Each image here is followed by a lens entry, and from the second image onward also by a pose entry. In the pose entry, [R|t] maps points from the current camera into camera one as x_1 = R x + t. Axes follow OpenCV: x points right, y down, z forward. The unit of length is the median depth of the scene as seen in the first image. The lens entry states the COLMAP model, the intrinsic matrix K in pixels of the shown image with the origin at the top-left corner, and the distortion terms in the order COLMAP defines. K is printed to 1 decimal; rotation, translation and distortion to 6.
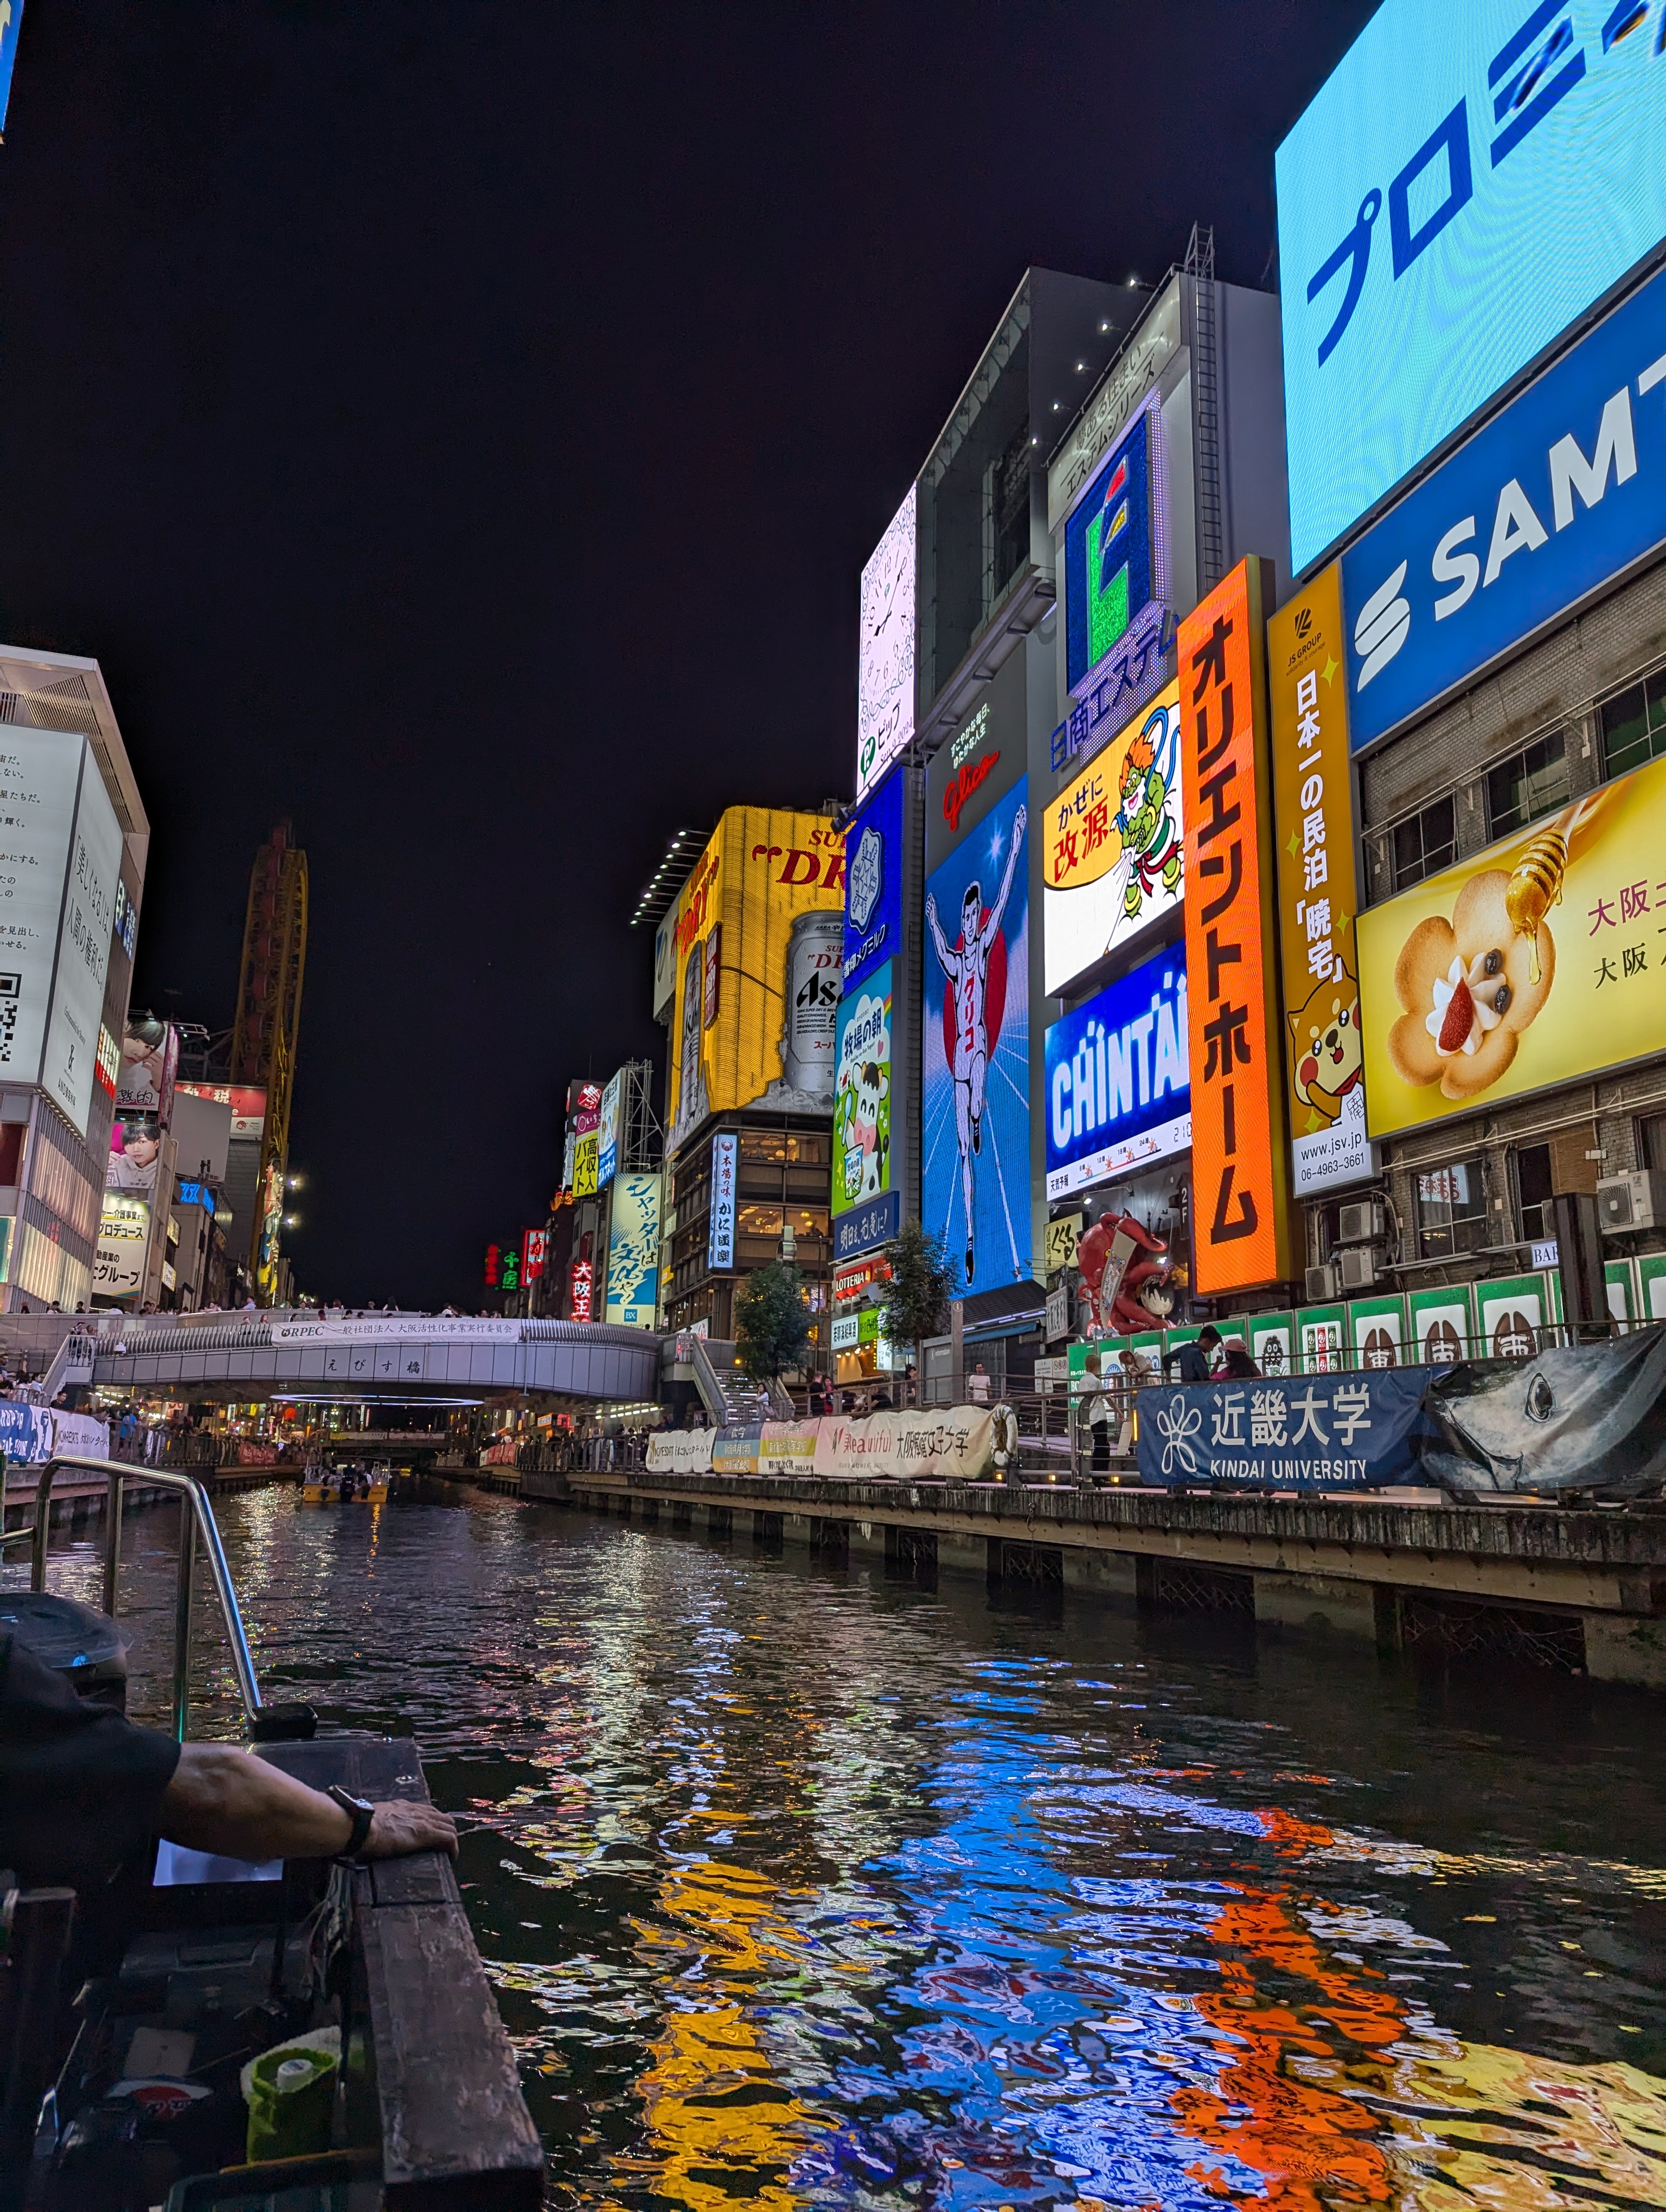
lens RADIAL K [[1556.3, 0, 816.6], [0, 1556.3, 1128.3], [0, 0, 1]] dist [0.069966, -0.063214]
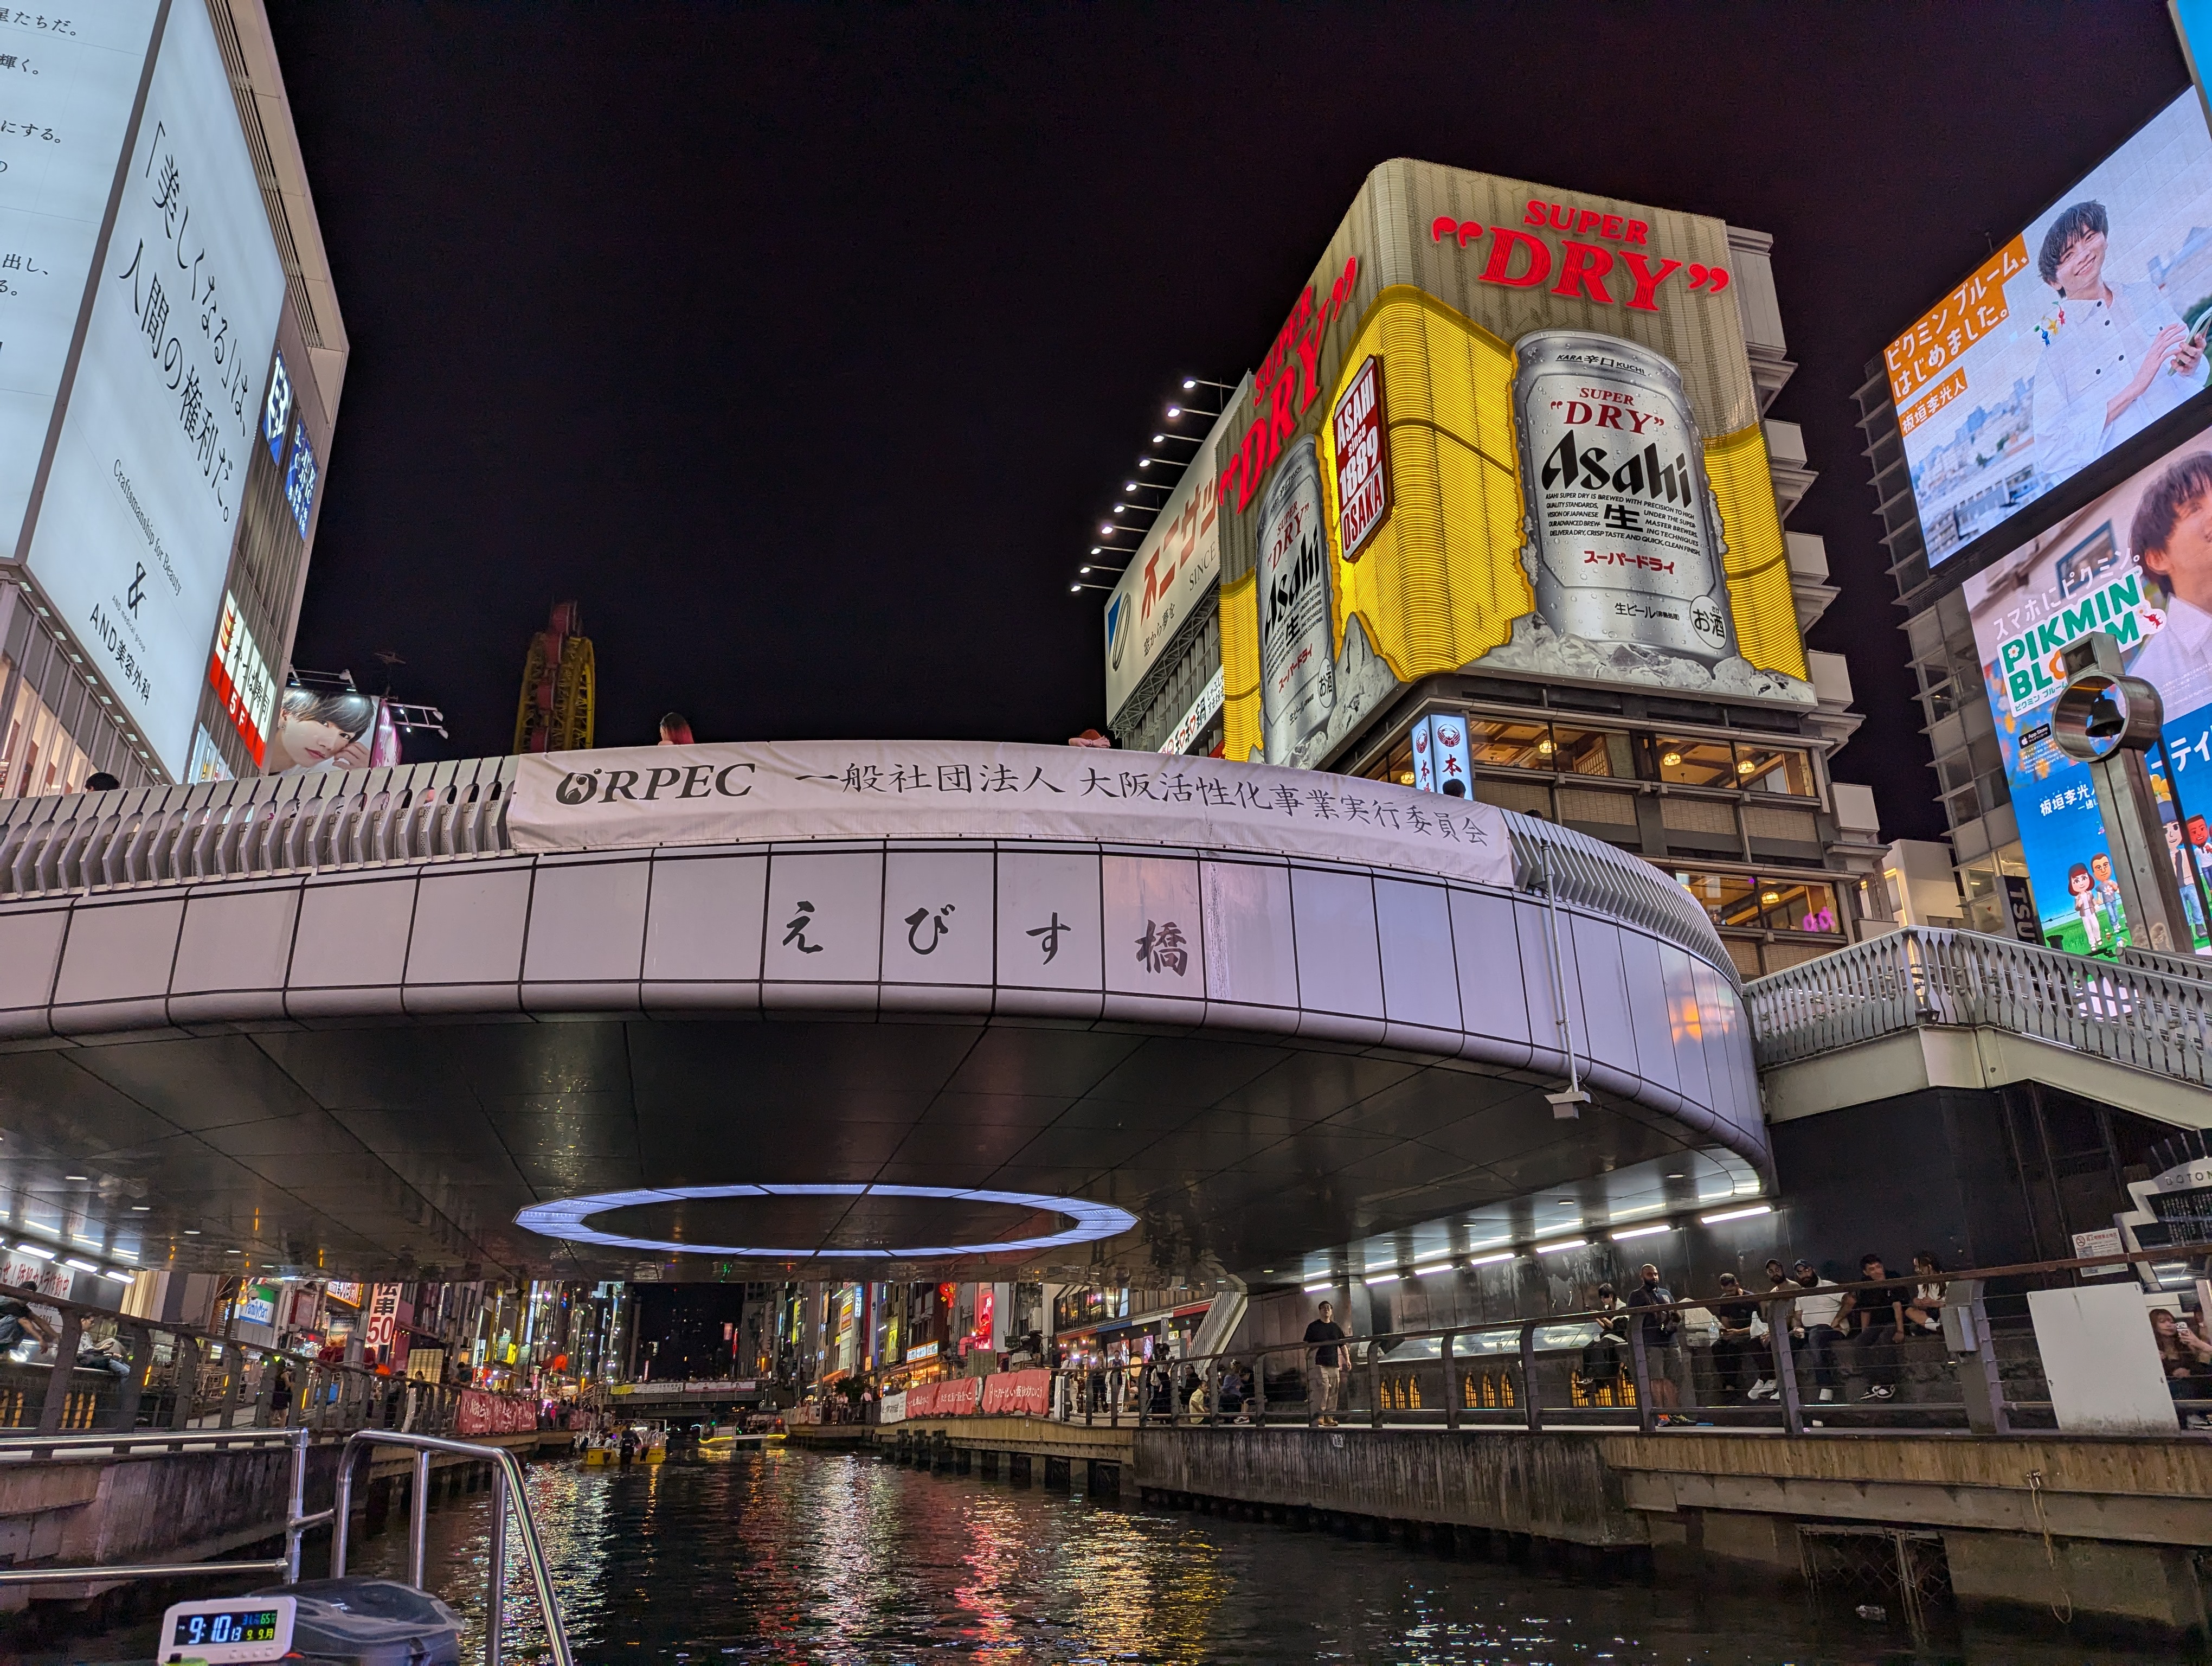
lens RADIAL K [[1556.3, 0, 1103.0], [0, 1556.3, 837.6], [0, 0, 1]] dist [0.069966, -0.063214]
pose [[0.999484, -0.031186, 0.007686, -0.132442], [0.031945, 0.990061, -0.136962, 0.082808], [-0.003338, 0.137137, 0.990546, 0.390106]]
